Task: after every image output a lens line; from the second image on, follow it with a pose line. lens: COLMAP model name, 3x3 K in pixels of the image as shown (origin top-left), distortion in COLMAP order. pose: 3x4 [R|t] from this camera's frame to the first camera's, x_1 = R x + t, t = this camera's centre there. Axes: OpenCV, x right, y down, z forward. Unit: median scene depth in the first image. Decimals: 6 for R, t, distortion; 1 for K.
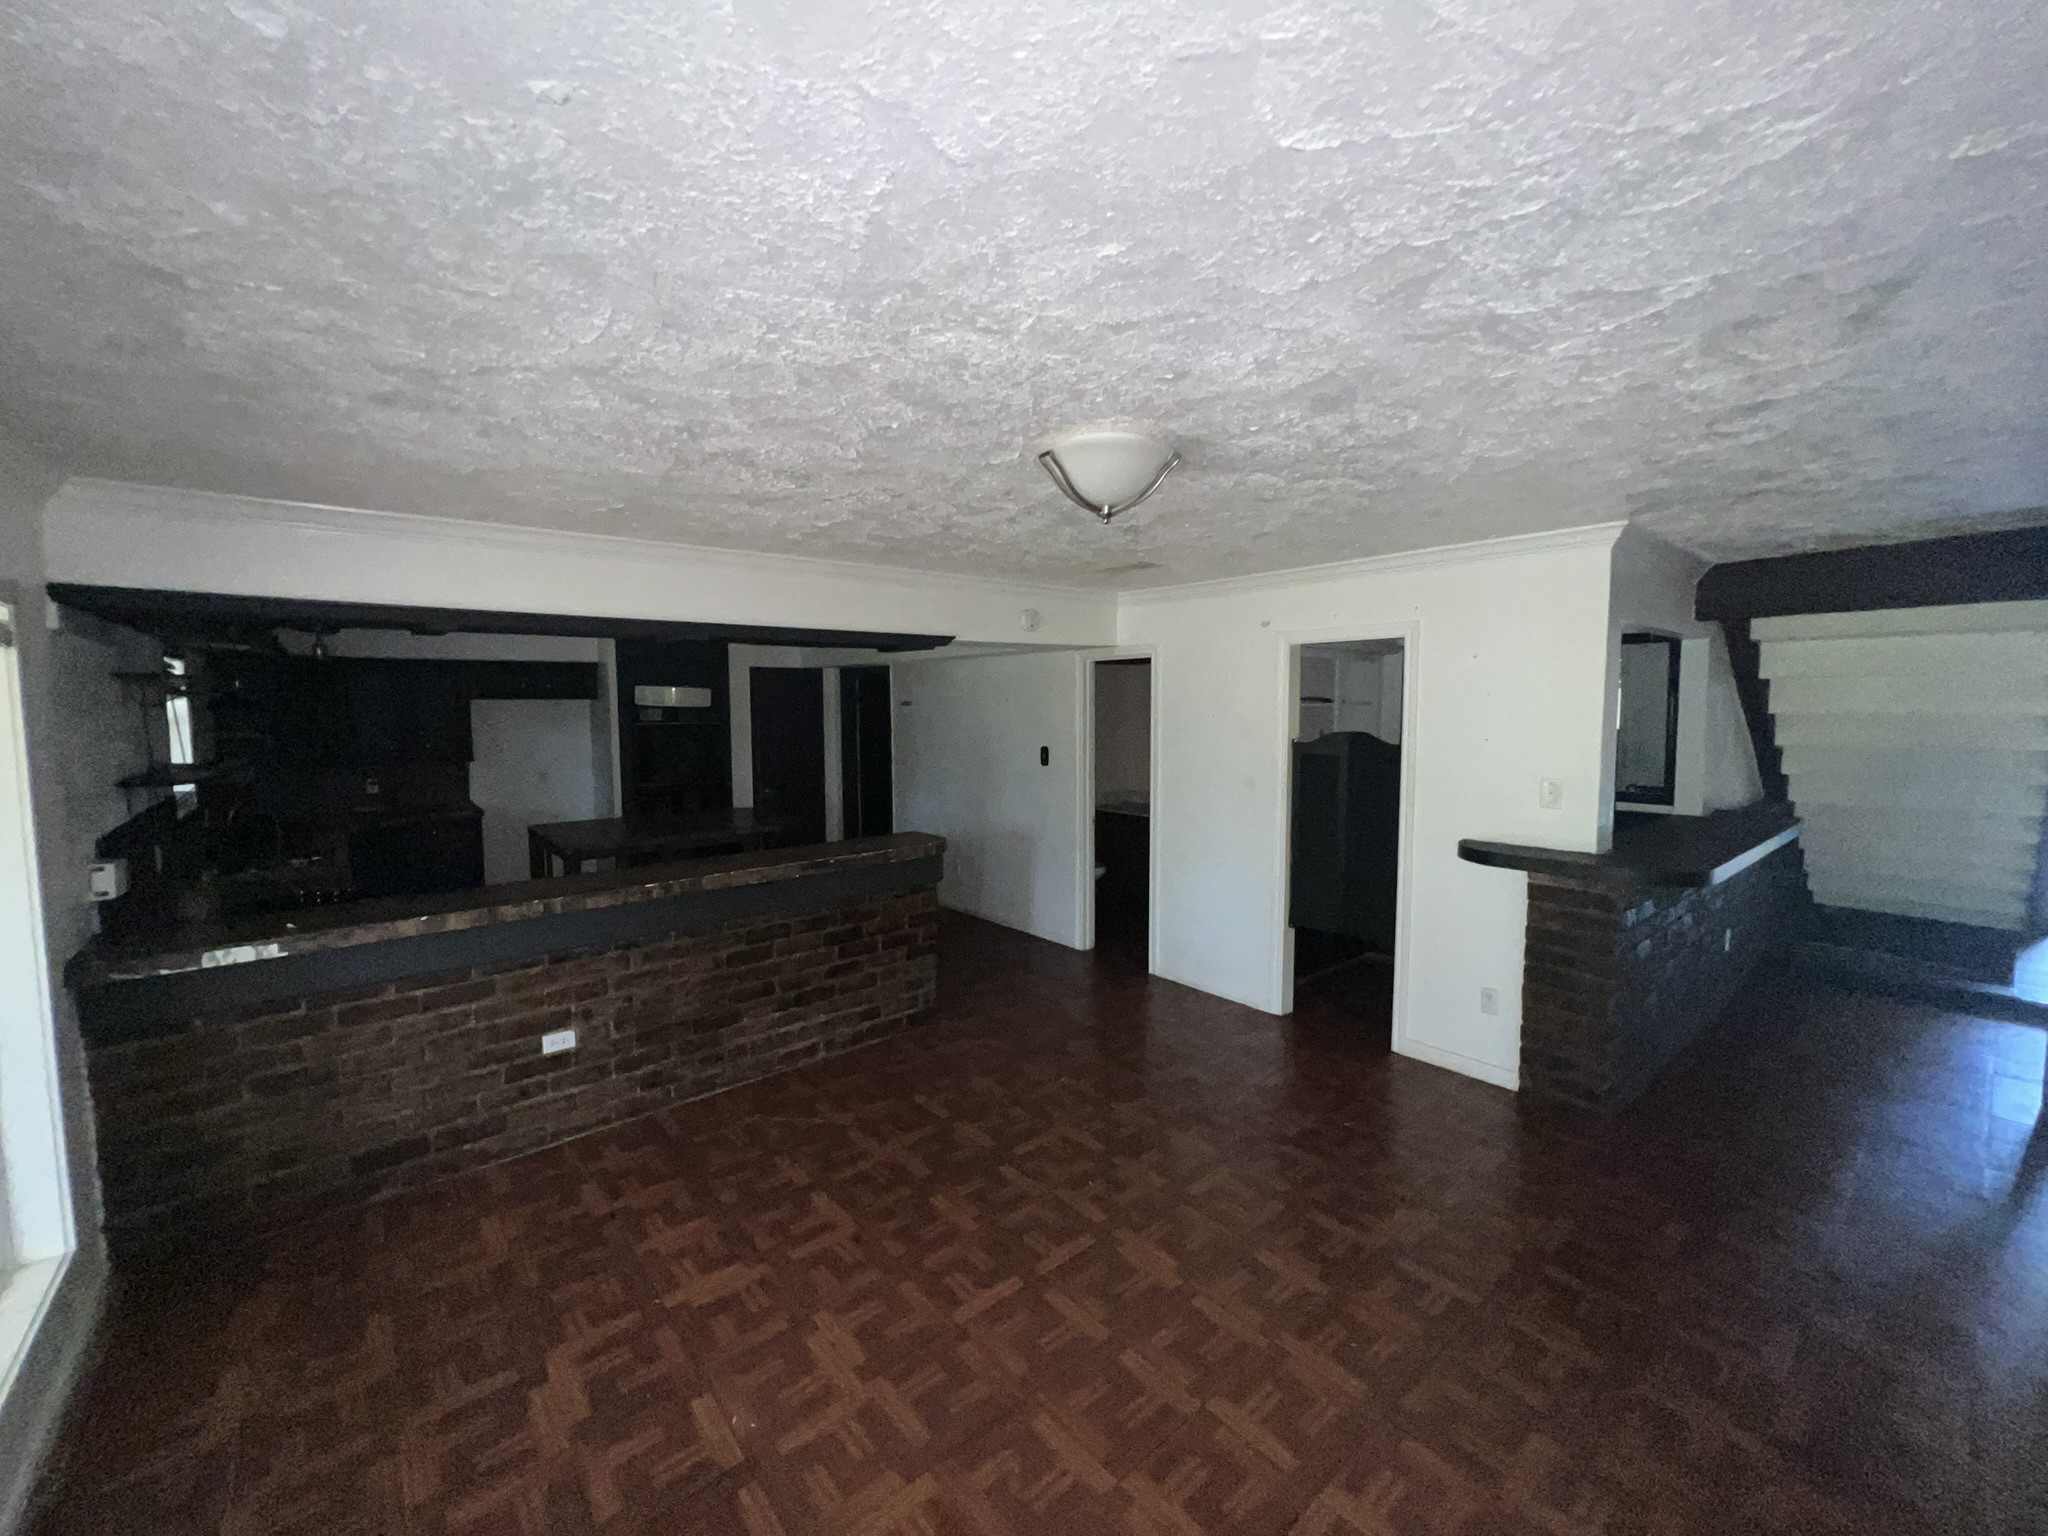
lens RADIAL K [[823.4, 0, 1023.4], [0, 823.4, 763.4], [0, 0, 1]] dist [-0.002511, 0.000002]
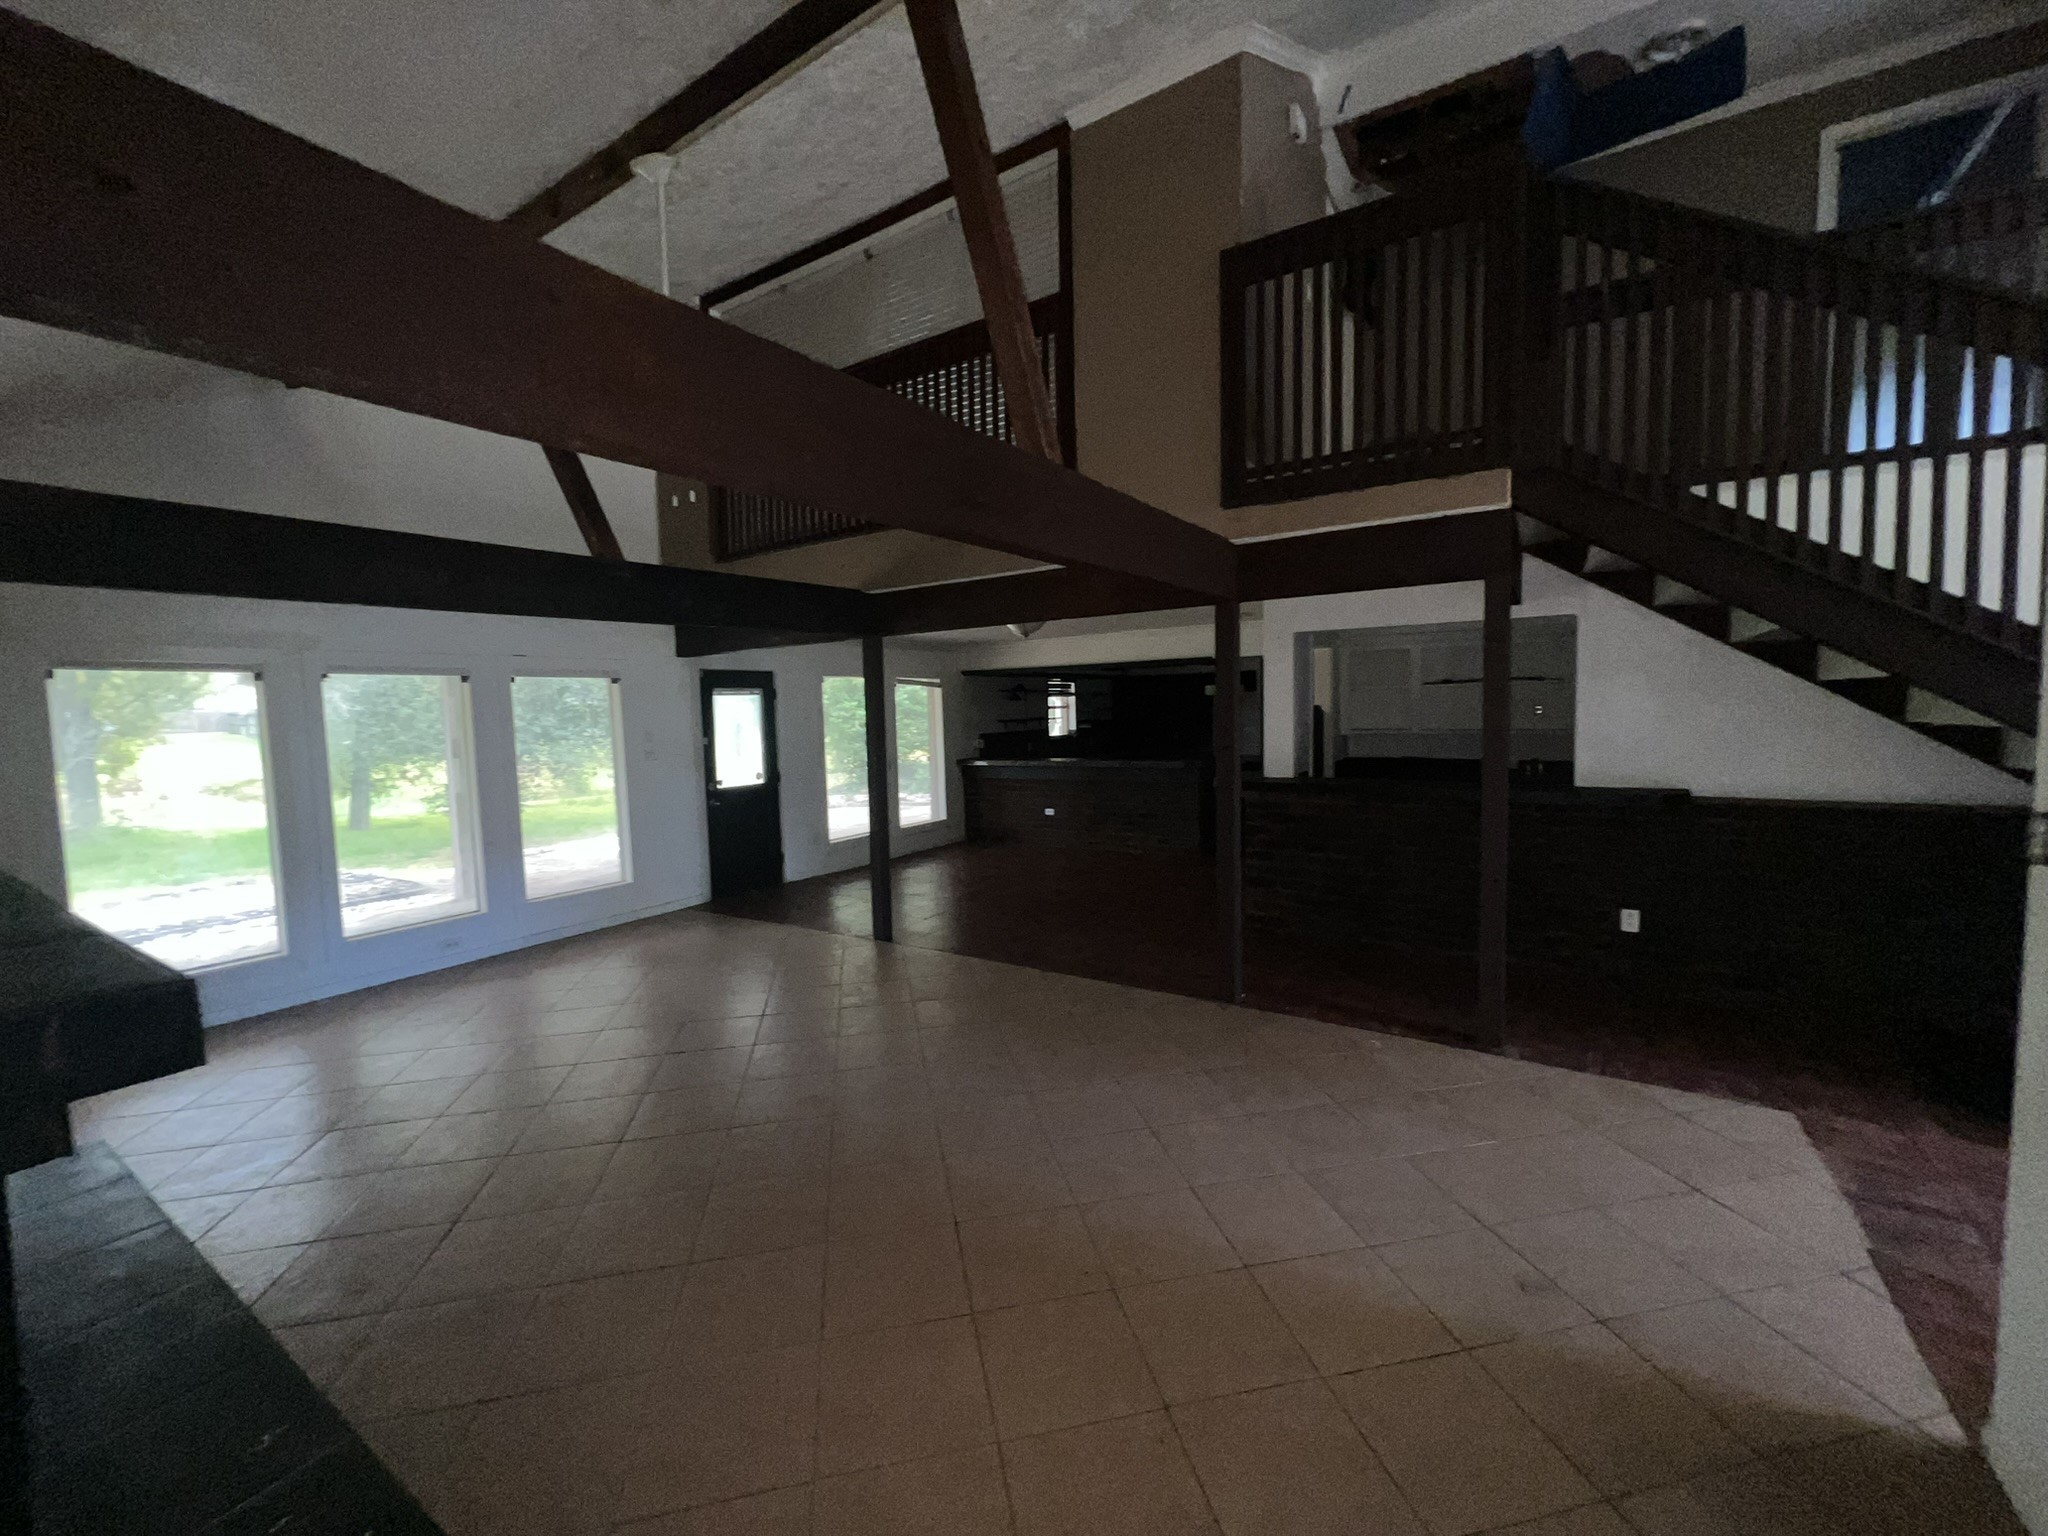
lens RADIAL K [[823.4, 0, 1015.5], [0, 823.4, 764.1], [0, 0, 1]] dist [-0.002511, 0.000002]
pose [[0.281431, 0.062052, -0.957573, 2.067203], [-0.044078, 0.997690, 0.051697, 0.021246], [0.958569, 0.027659, 0.283516, 0.043863]]
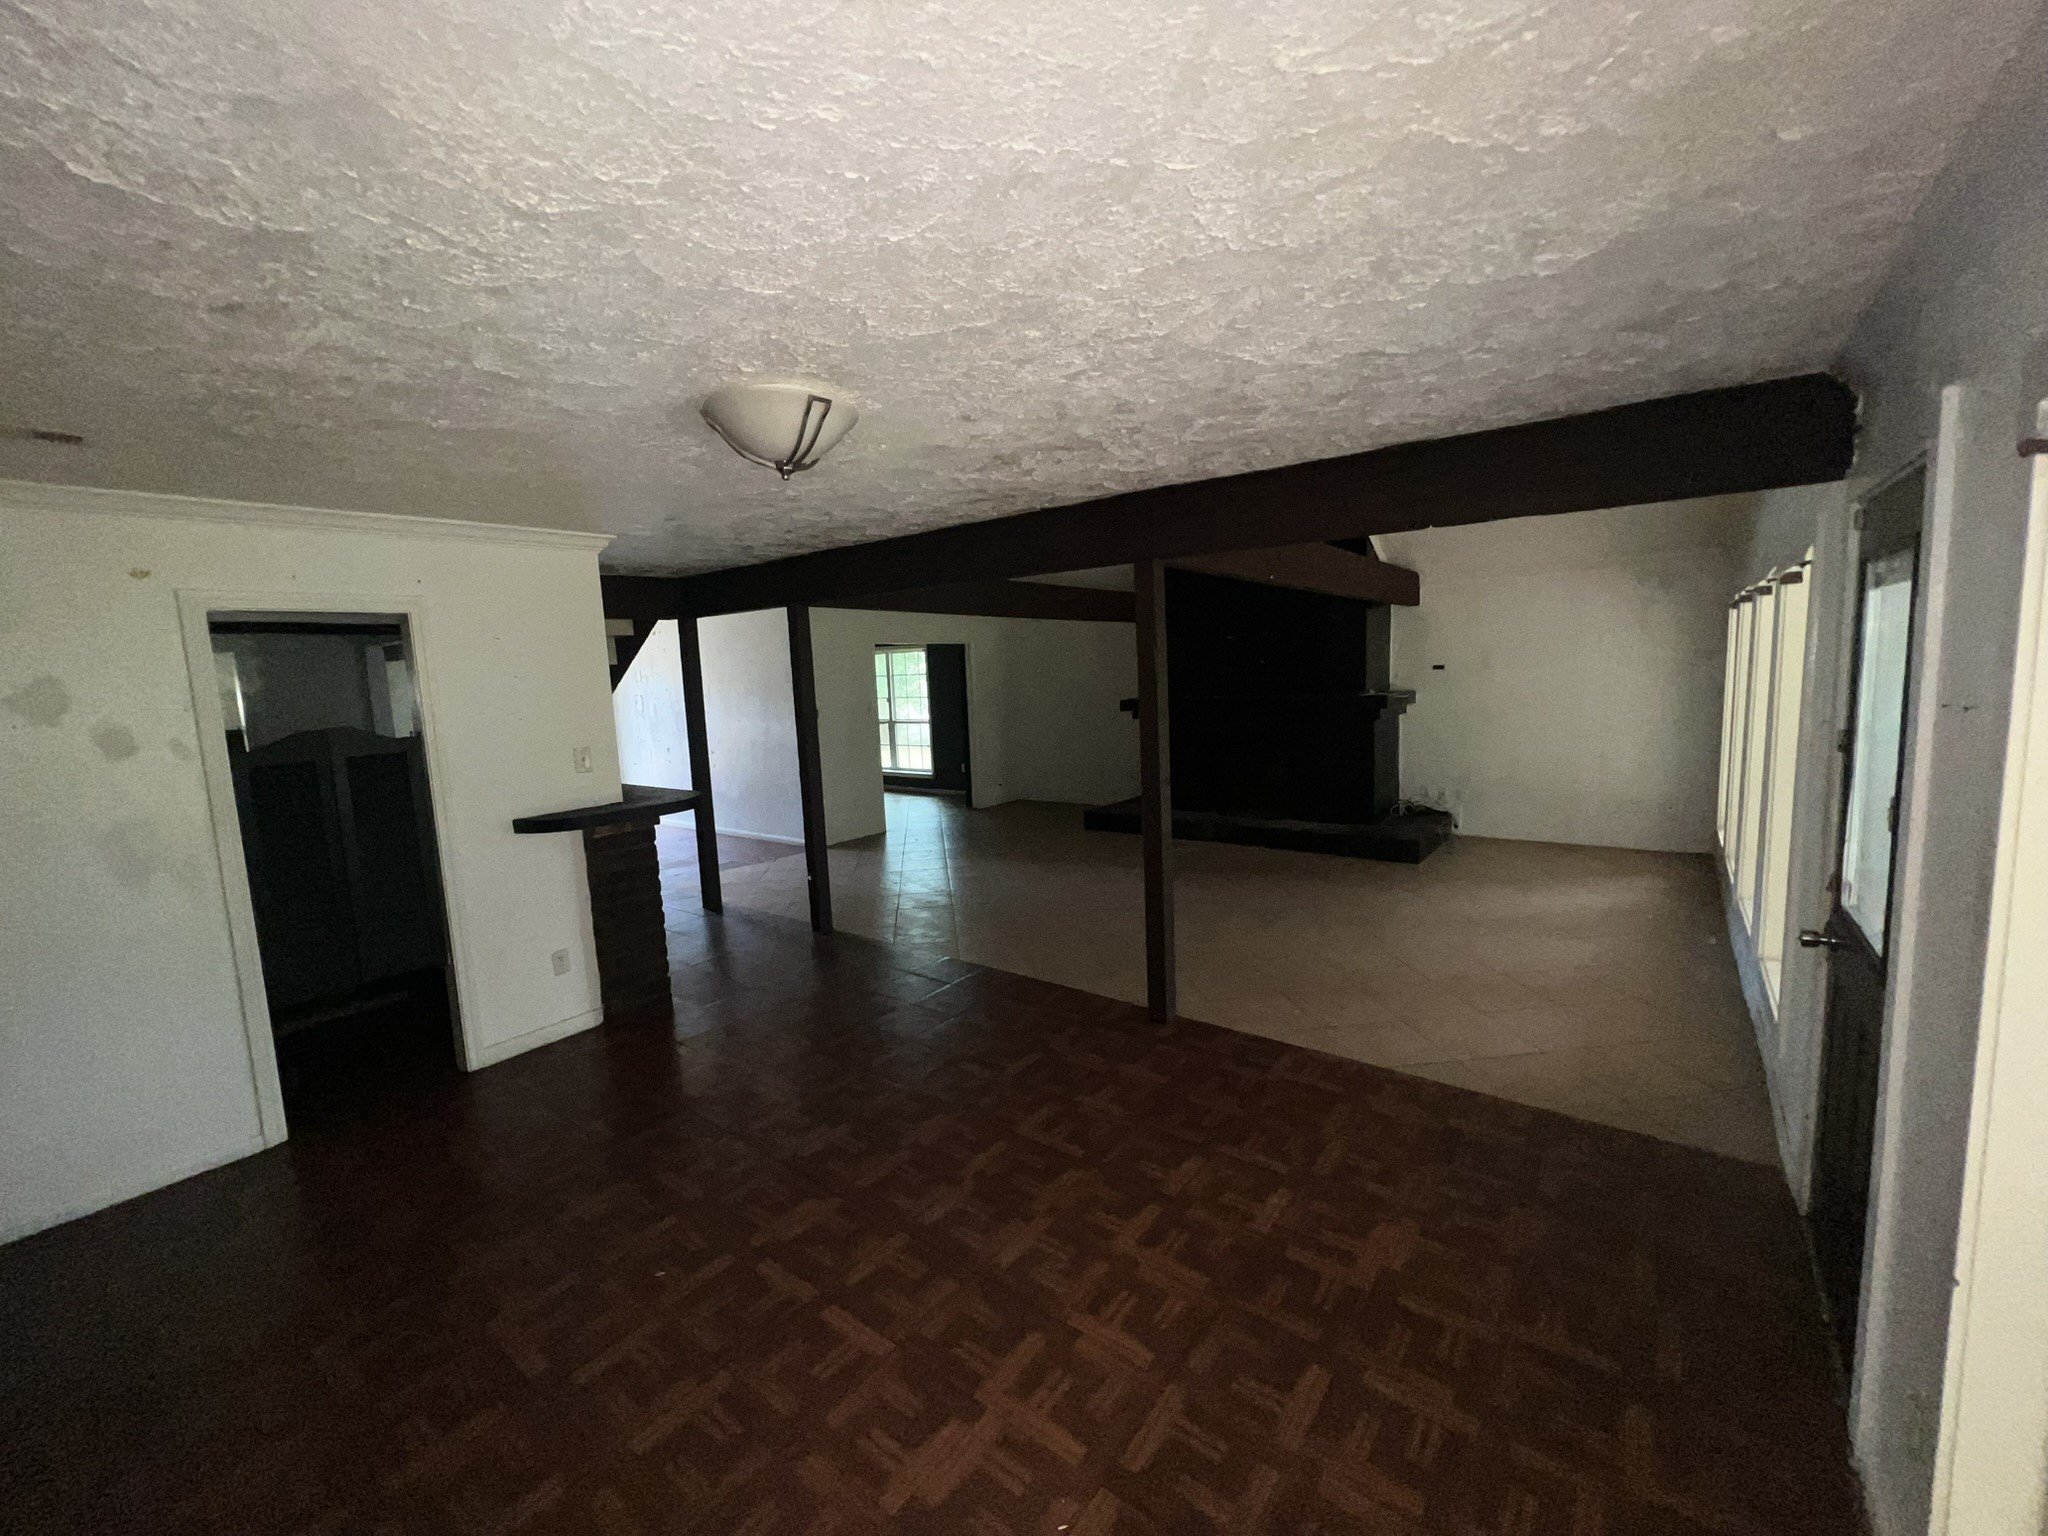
lens RADIAL K [[822.3, 0, 1022.0], [0, 822.3, 761.2], [0, 0, 1]] dist [-0.000664, -0.000038]
pose [[-0.212985, -0.100995, 0.971822, -0.602925], [0.121409, 0.984199, 0.128889, -0.034637], [-0.969483, 0.145440, -0.197358, 0.620927]]
